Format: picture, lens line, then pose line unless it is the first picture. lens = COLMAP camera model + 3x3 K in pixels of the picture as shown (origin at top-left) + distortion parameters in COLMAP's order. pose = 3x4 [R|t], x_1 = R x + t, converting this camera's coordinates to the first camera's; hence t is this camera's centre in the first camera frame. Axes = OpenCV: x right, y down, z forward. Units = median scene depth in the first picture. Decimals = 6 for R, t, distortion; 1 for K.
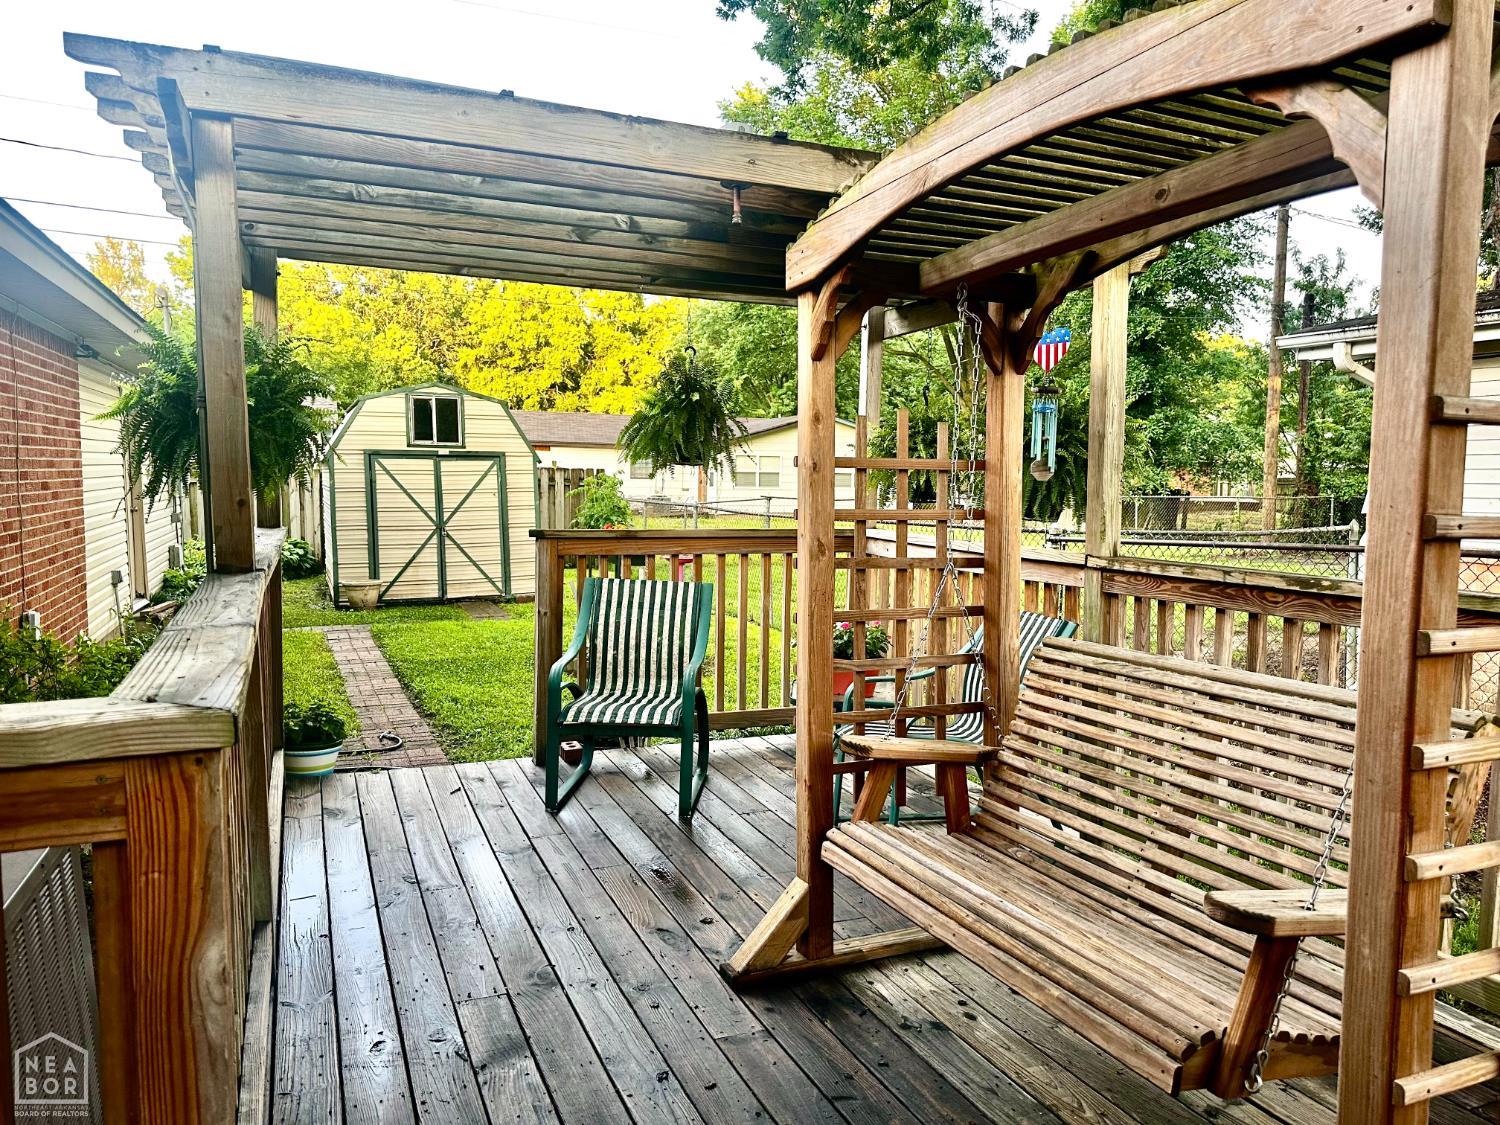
lens RADIAL K [[1038.0, 0, 750.0], [0, 1038.0, 562.5], [0, 0, 1]] dist [0.162041, -0.260043]
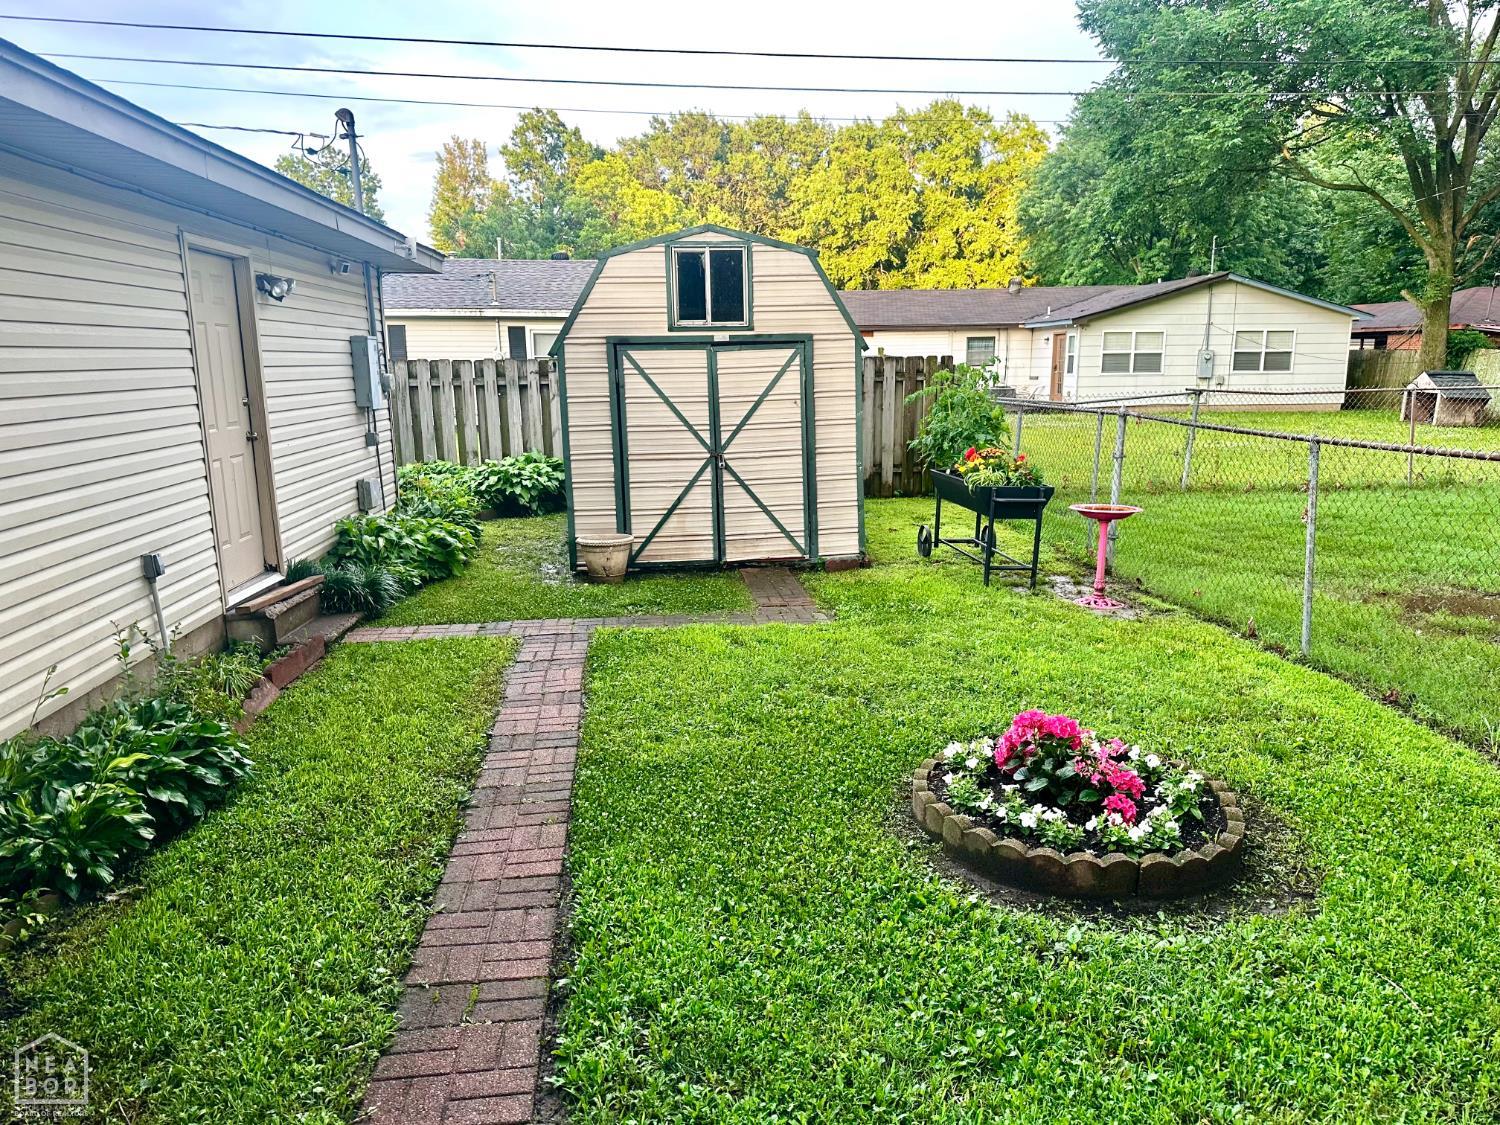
lens RADIAL K [[1038.0, 0, 750.0], [0, 1038.0, 562.5], [0, 0, 1]] dist [0.162041, -0.260043]
pose [[0.954947, 0.035050, -0.294700, -0.078253], [-0.003967, 0.994420, 0.105418, -0.034398], [0.296751, -0.099499, 0.949757, 0.371980]]
